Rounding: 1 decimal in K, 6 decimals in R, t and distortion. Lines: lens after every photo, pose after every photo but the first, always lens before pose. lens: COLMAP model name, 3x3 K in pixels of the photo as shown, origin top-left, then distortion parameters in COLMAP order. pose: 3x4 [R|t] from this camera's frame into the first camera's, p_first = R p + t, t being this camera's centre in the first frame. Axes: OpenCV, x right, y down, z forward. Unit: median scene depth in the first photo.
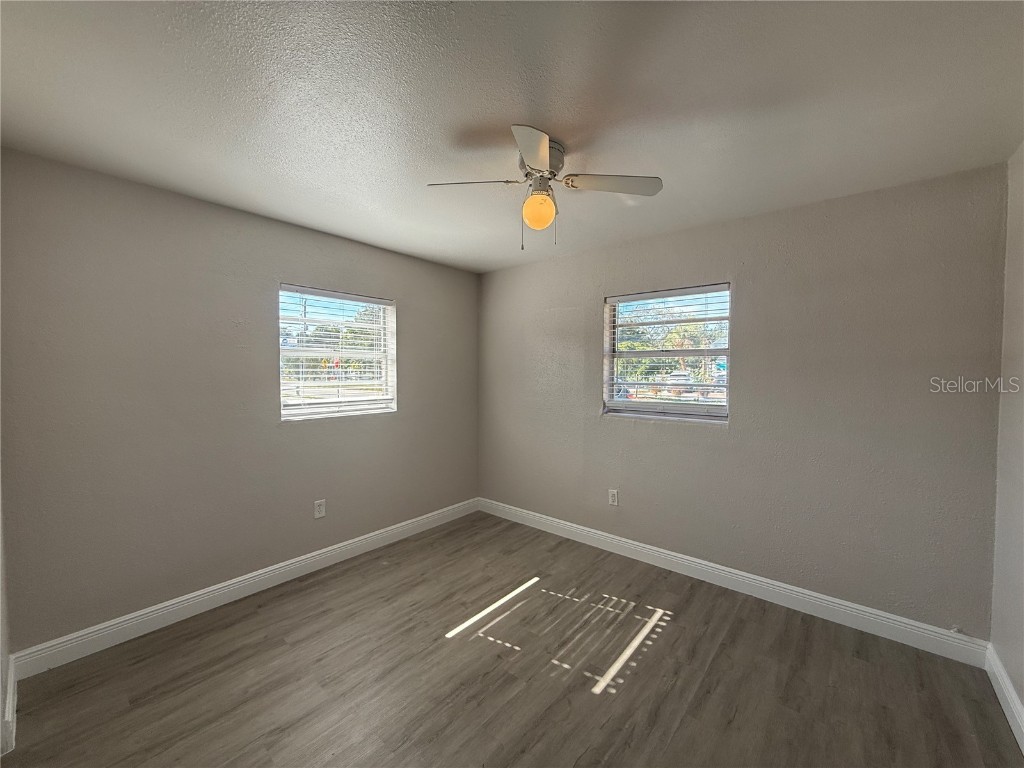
lens RADIAL K [[409.6, 0, 509.5], [0, 409.6, 382.4], [0, 0, 1]] dist [0.000637, 0.000154]
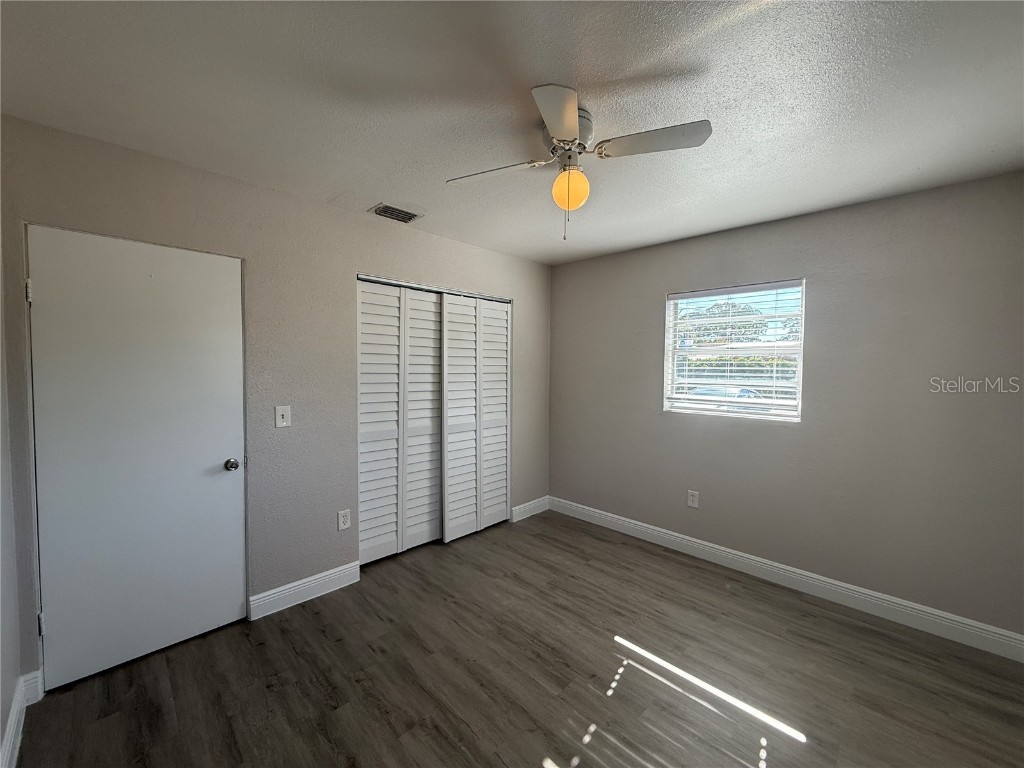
lens RADIAL K [[416.0, 0, 512.0], [0, 416.0, 384.0], [0, 0, 1]] dist [-0.000732, -0.000073]
pose [[-0.090564, 0.041482, -0.995026, 0.818810], [-0.038030, 0.998259, 0.045078, -0.024628], [0.995164, 0.041924, -0.088829, 0.792057]]
